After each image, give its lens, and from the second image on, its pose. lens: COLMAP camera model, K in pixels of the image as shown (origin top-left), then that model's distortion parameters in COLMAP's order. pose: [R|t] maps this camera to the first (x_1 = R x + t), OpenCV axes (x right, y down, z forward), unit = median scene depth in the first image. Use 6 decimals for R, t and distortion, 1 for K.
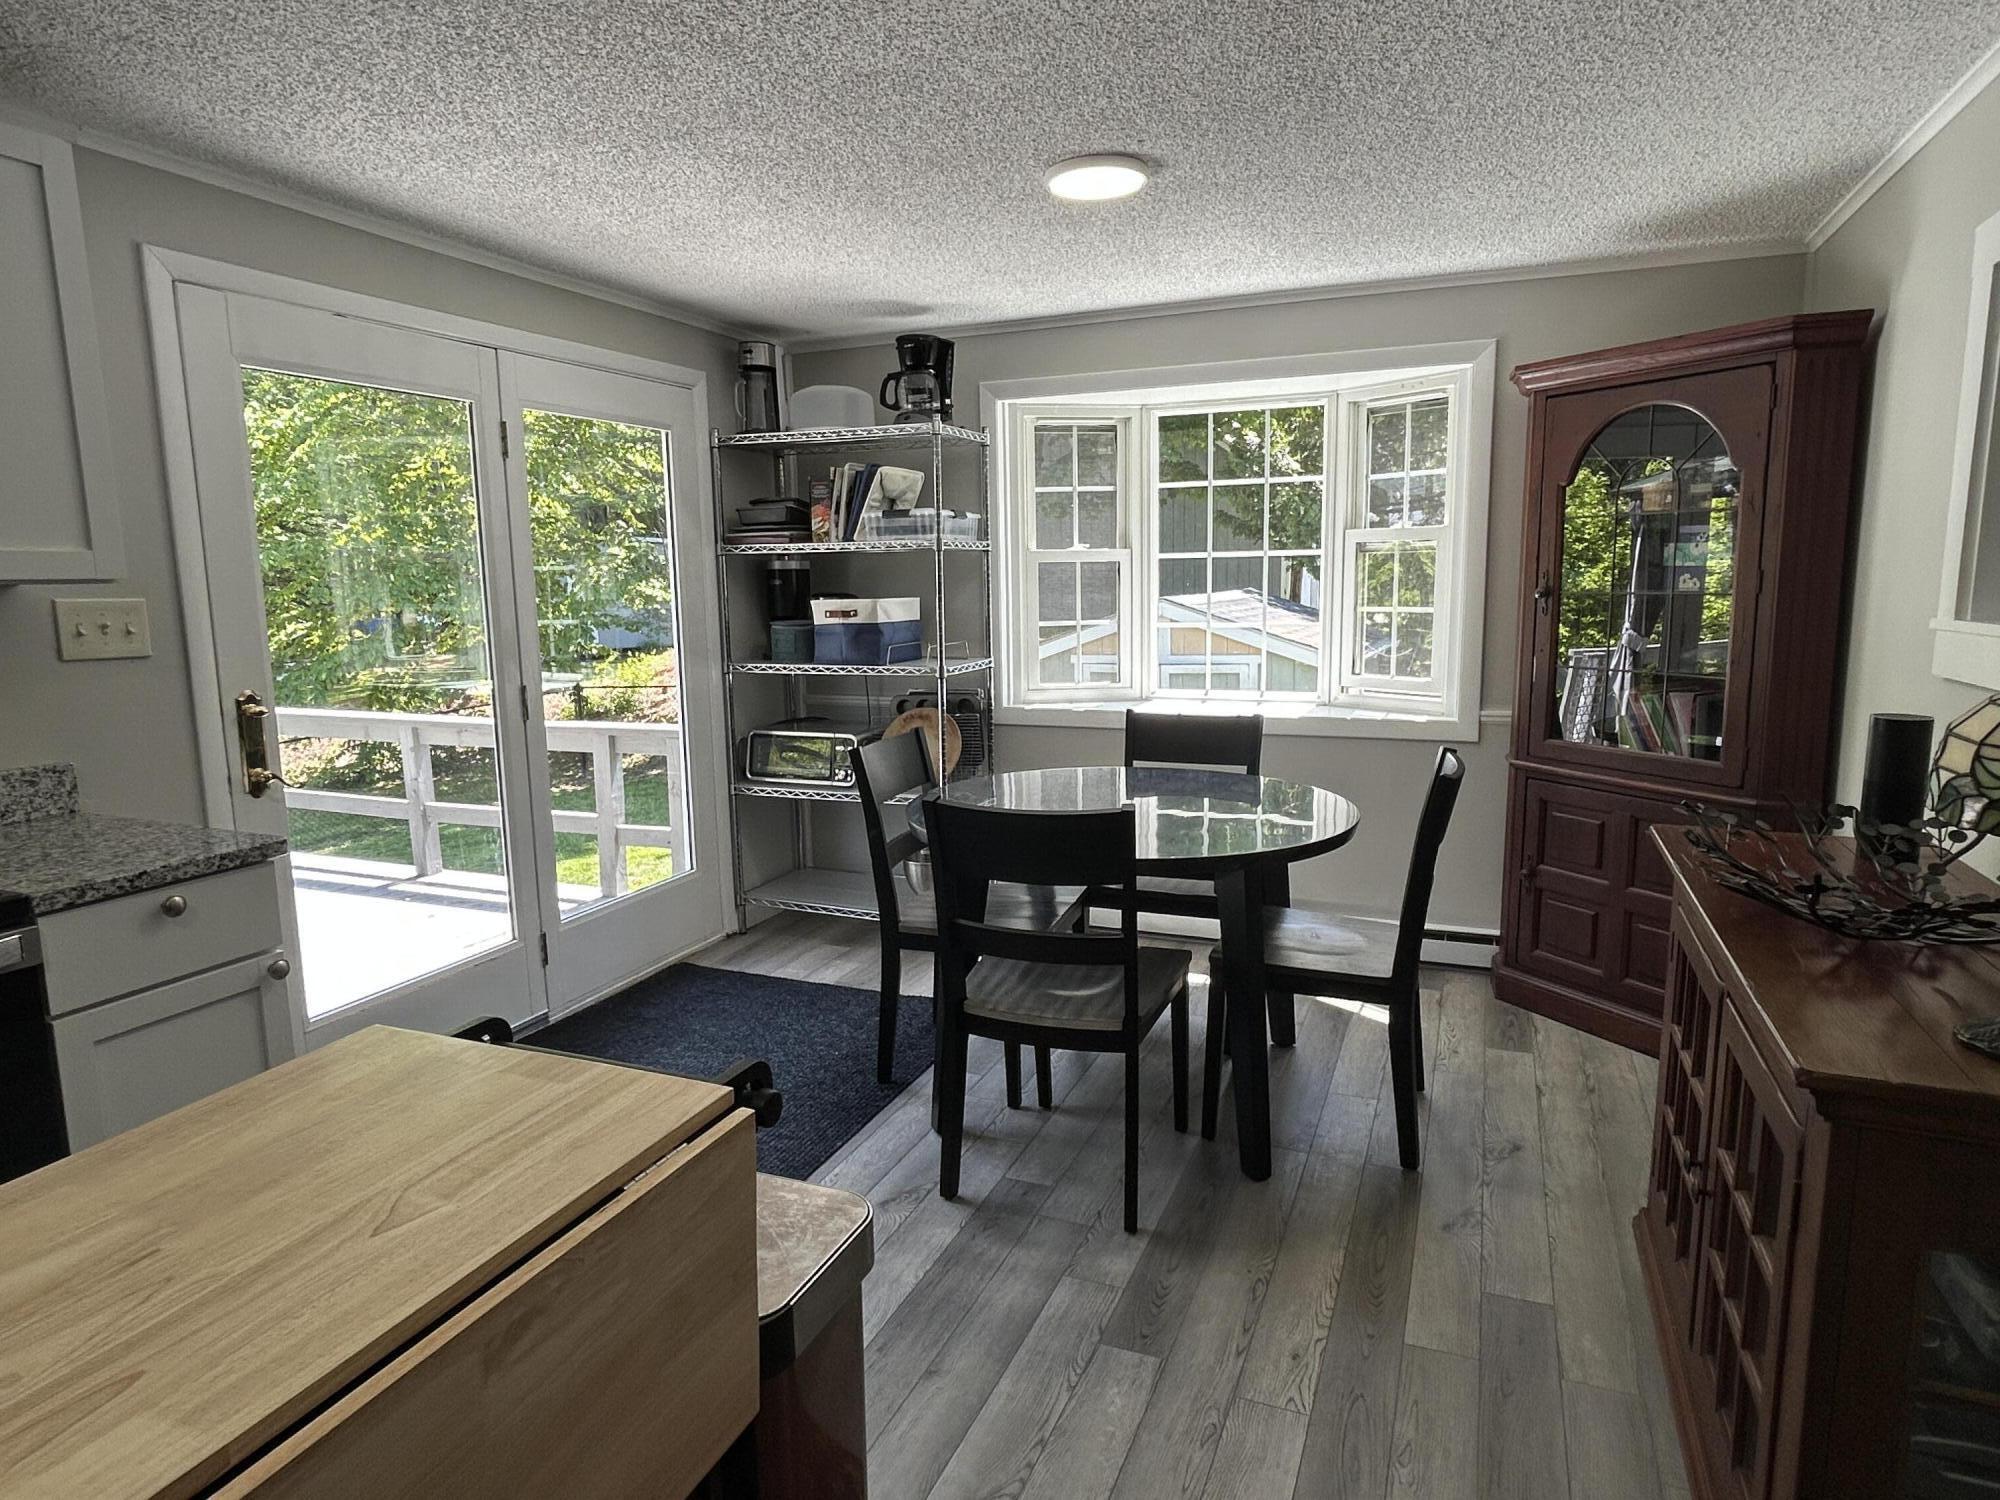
lens RADIAL K [[1177.0, 0, 999.8], [0, 1177.0, 743.7], [0, 0, 1]] dist [-0.003411, 0.000760]
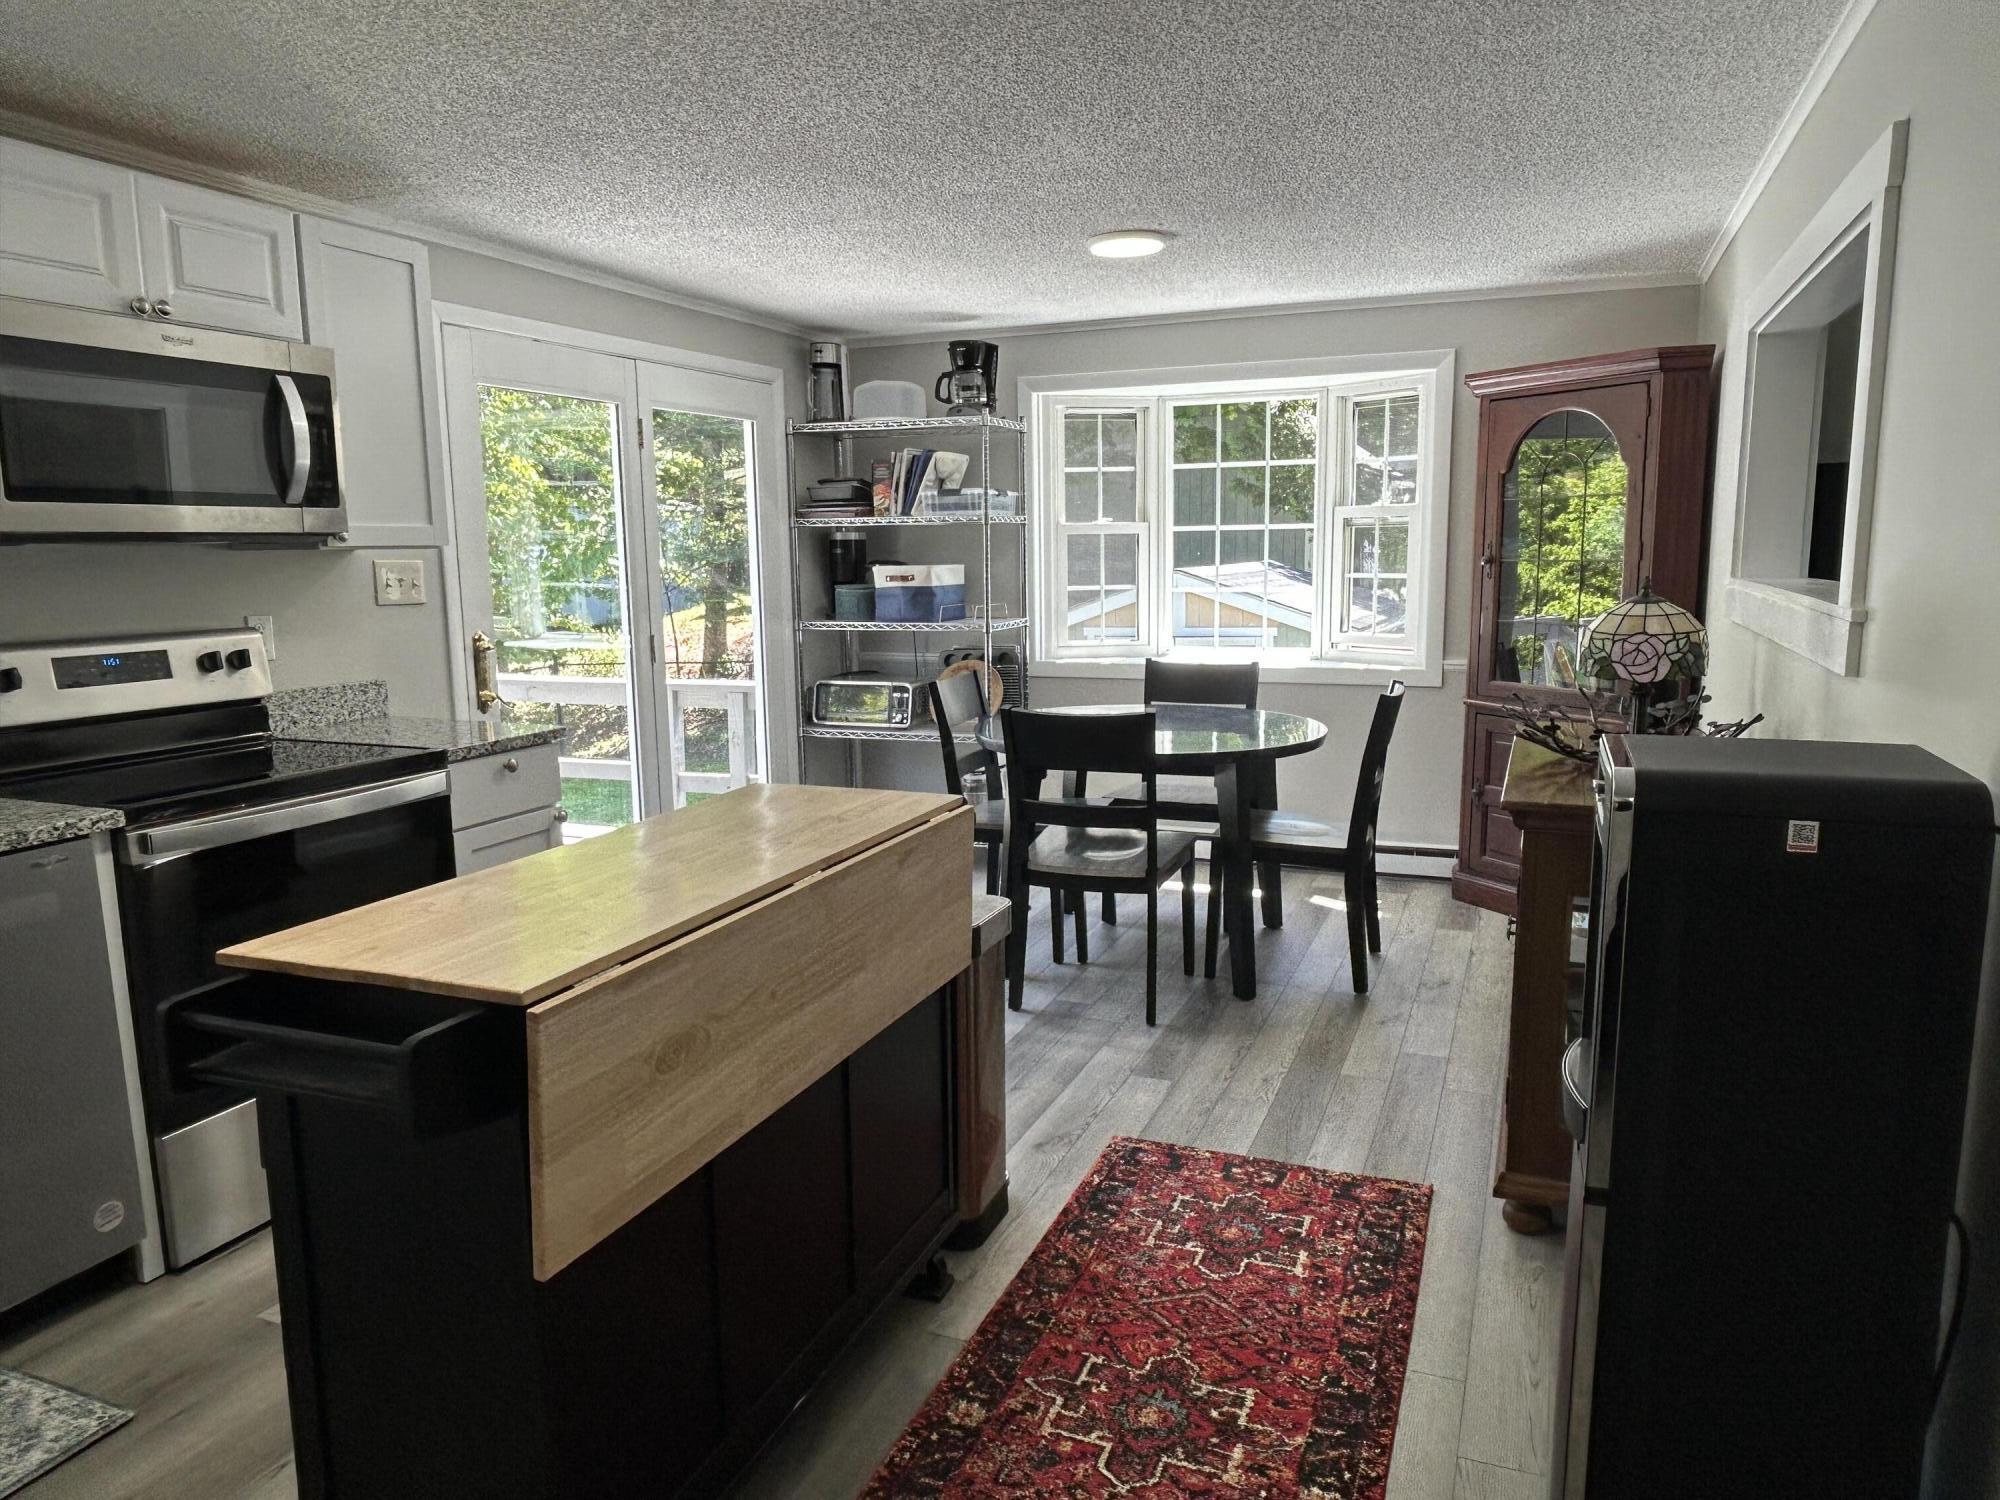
lens RADIAL K [[1355.2, 0, 997.4], [0, 1355.2, 751.0], [0, 0, 1]] dist [0.009333, 0.004514]
pose [[0.999986, 0.001616, 0.005097, -0.052188], [-0.001653, 0.999972, 0.007256, 0.058074], [-0.005085, -0.007264, 0.999961, -0.394458]]
